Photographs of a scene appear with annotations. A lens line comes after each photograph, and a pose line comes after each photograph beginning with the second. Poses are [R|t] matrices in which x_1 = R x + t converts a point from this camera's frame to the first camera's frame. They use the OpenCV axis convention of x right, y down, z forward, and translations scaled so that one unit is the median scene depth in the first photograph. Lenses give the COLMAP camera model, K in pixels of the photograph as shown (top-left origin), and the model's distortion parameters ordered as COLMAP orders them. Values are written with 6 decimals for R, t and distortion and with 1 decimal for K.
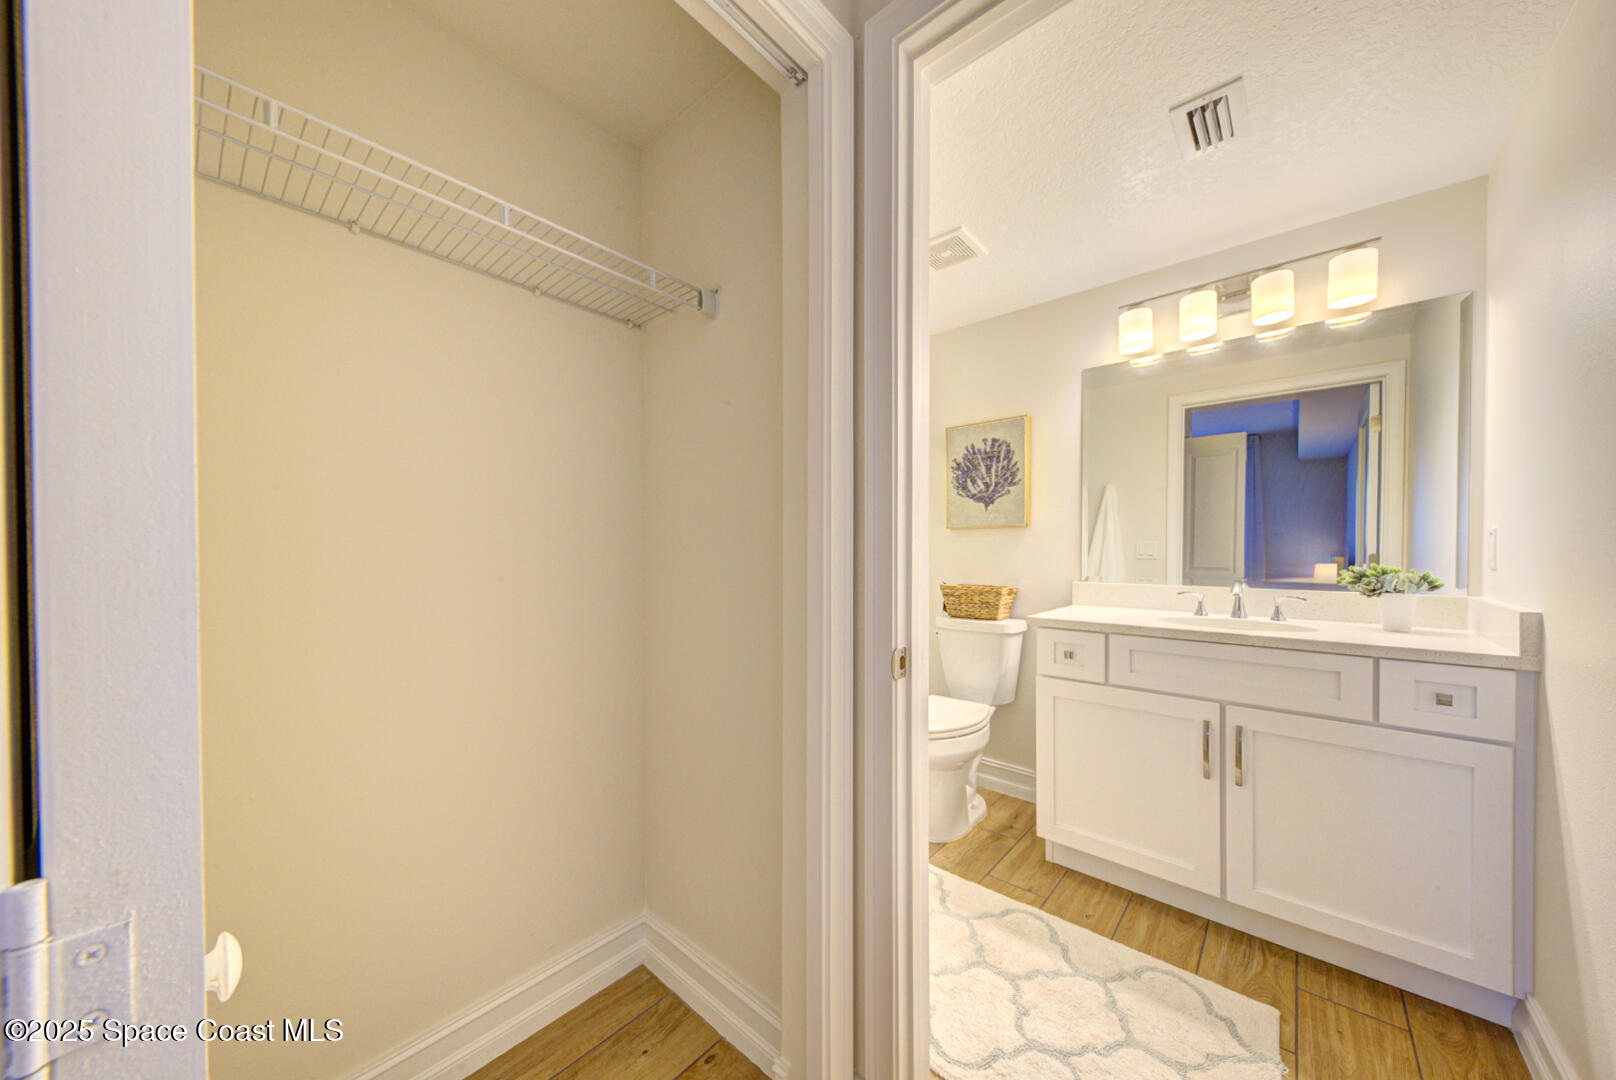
lens RADIAL K [[557.0, 0, 804.4], [0, 557.0, 555.8], [0, 0, 1]] dist [0.031787, -0.007623]
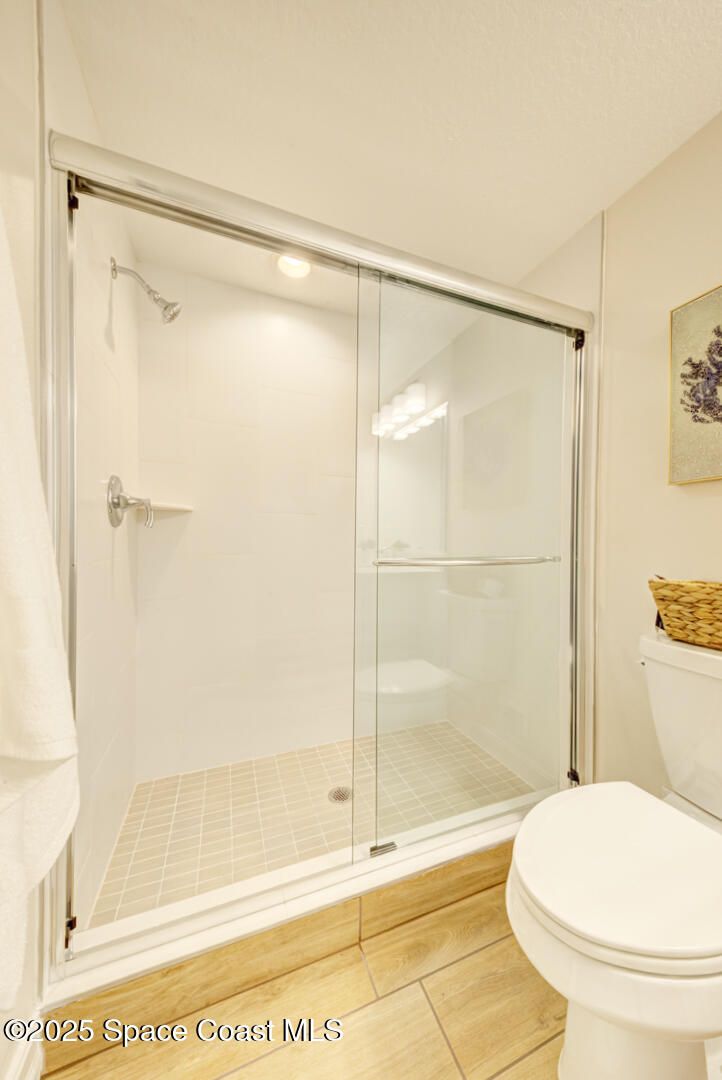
lens RADIAL K [[372.3, 0, 365.8], [0, 372.3, 544.8], [0, 0, 1]] dist [0.031787, -0.007623]
pose [[0.889486, 0.009023, -0.456873, 0.171029], [-0.011216, 0.999935, -0.002088, 0.021422], [0.456825, 0.006982, 0.889529, 0.557543]]
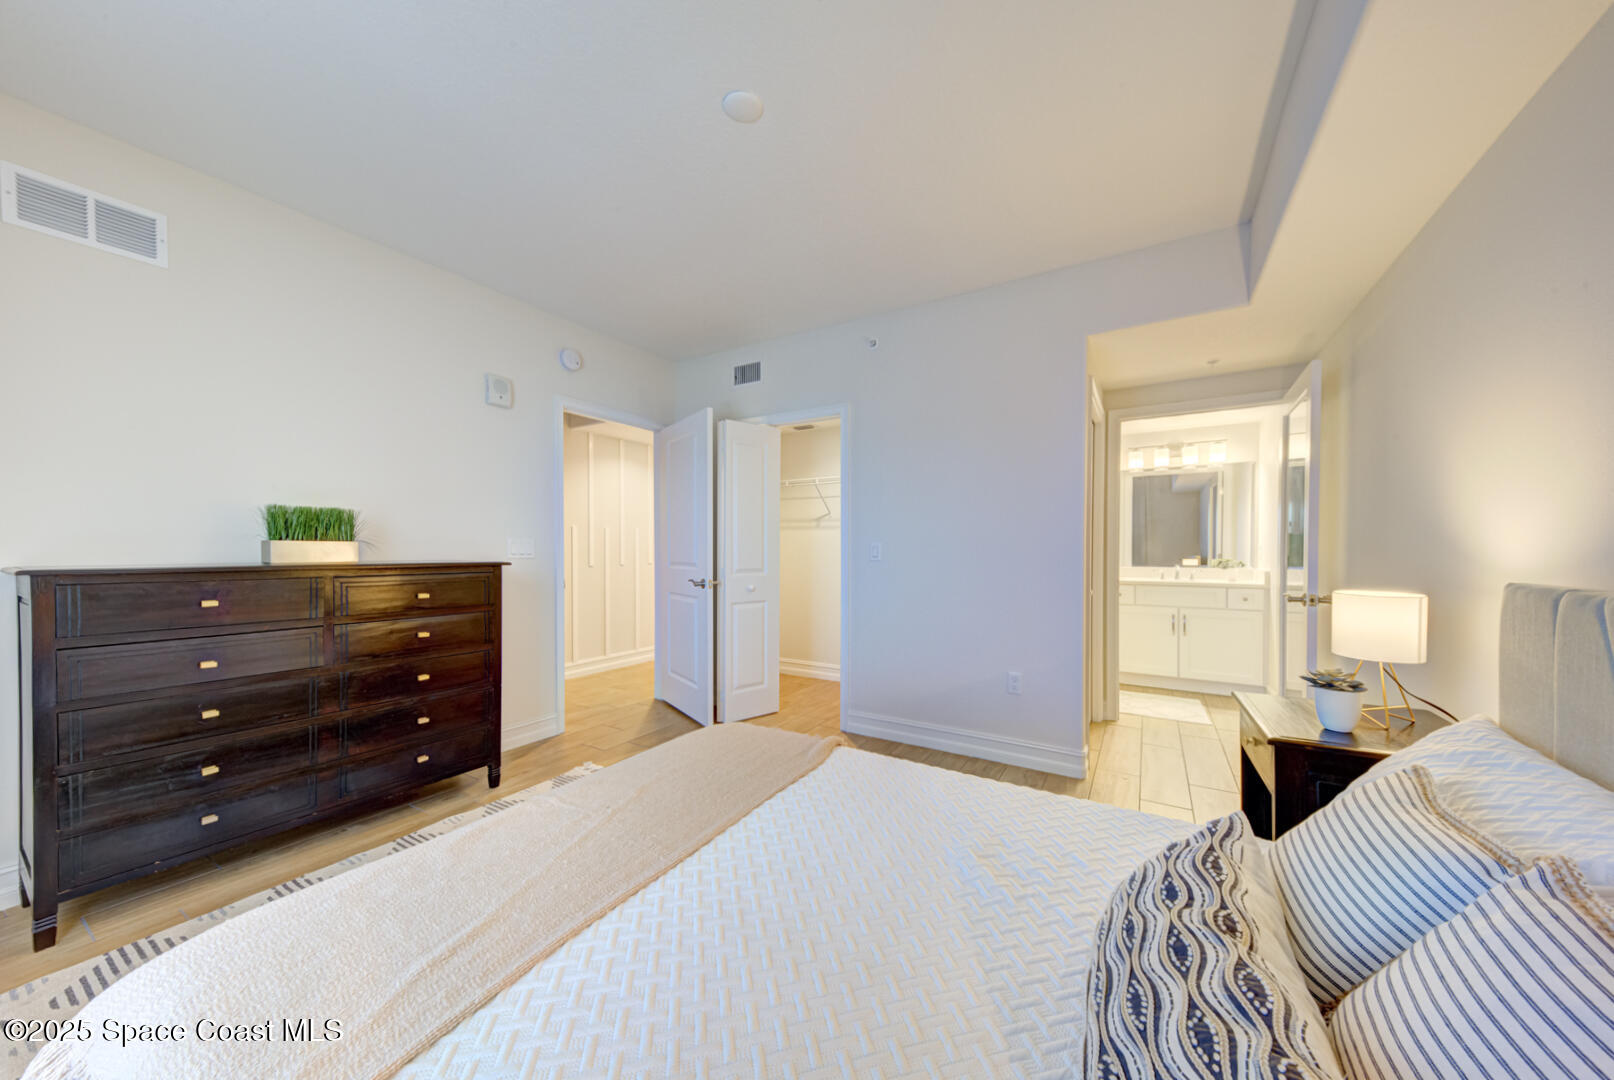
lens RADIAL K [[556.3, 0, 803.4], [0, 556.3, 555.8], [0, 0, 1]] dist [0.031787, -0.007623]
pose [[0.986405, -0.000925, 0.164330, -1.020759], [0.000793, 0.999999, 0.000869, 0.000840], [-0.164331, -0.000727, 0.986405, -0.949435]]
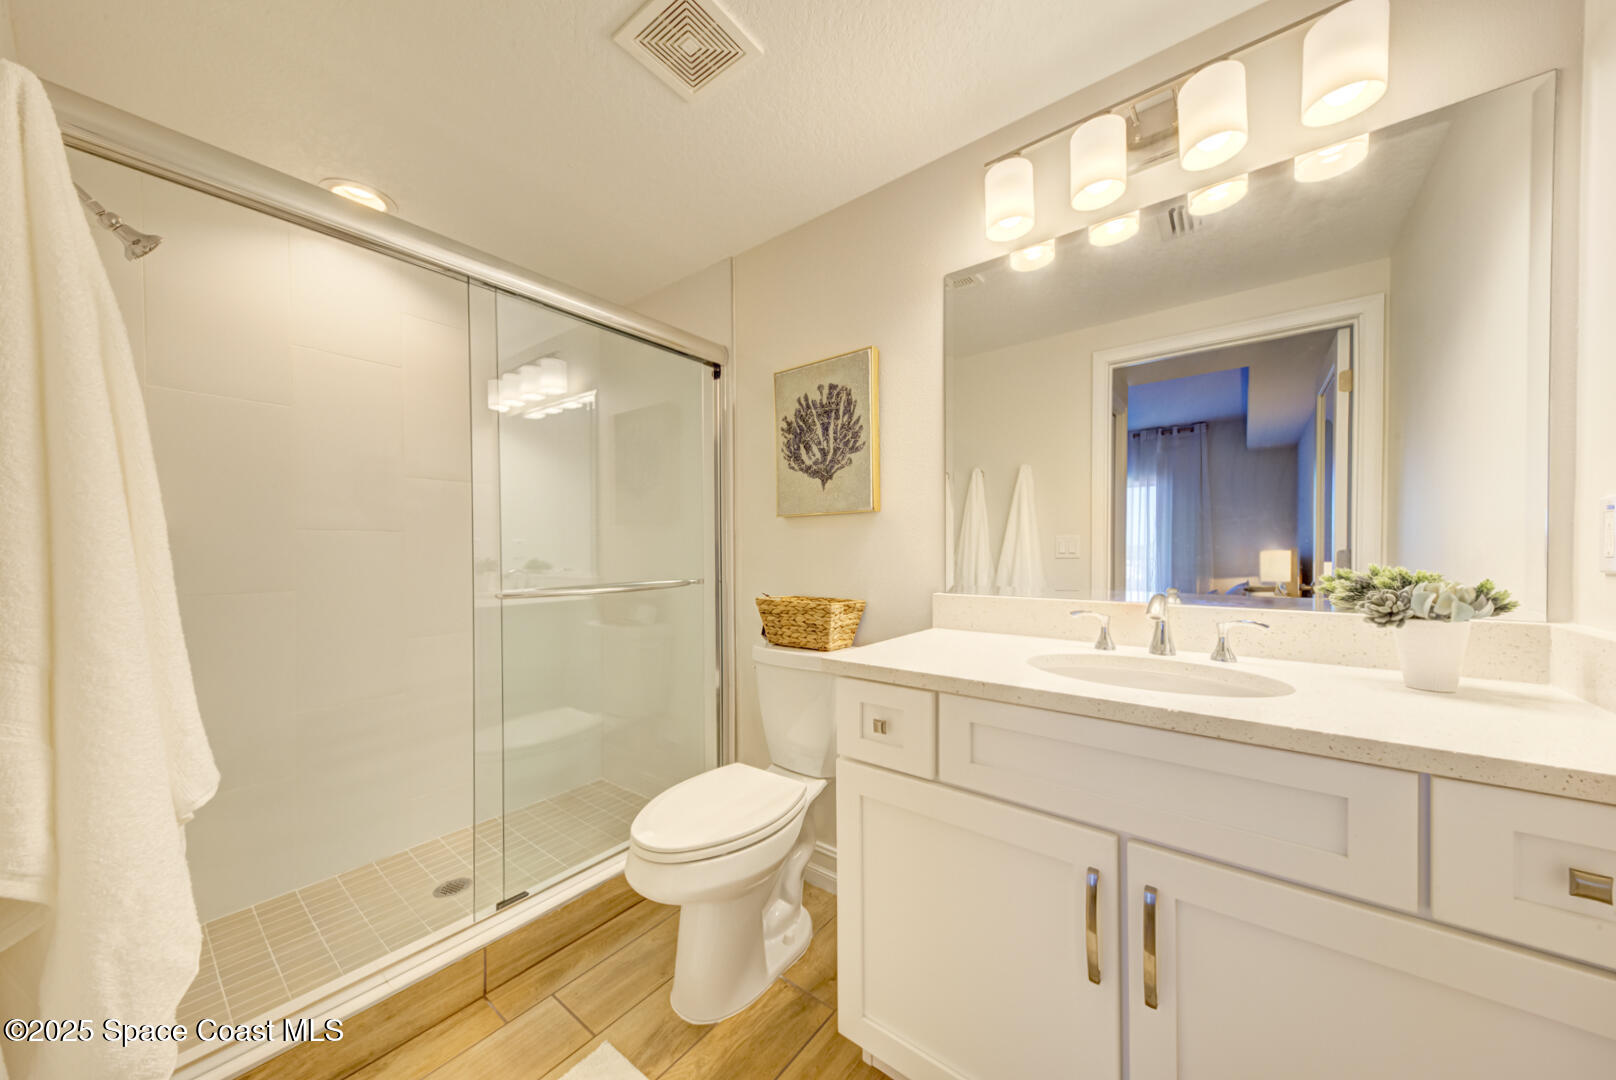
lens RADIAL K [[557.0, 0, 804.4], [0, 557.0, 555.8], [0, 0, 1]] dist [0.031787, -0.007623]
pose [[0.998618, -0.009266, 0.051726, 0.280043], [0.009132, 0.999954, 0.002820, -0.001098], [-0.051750, -0.002344, 0.998657, 0.329276]]
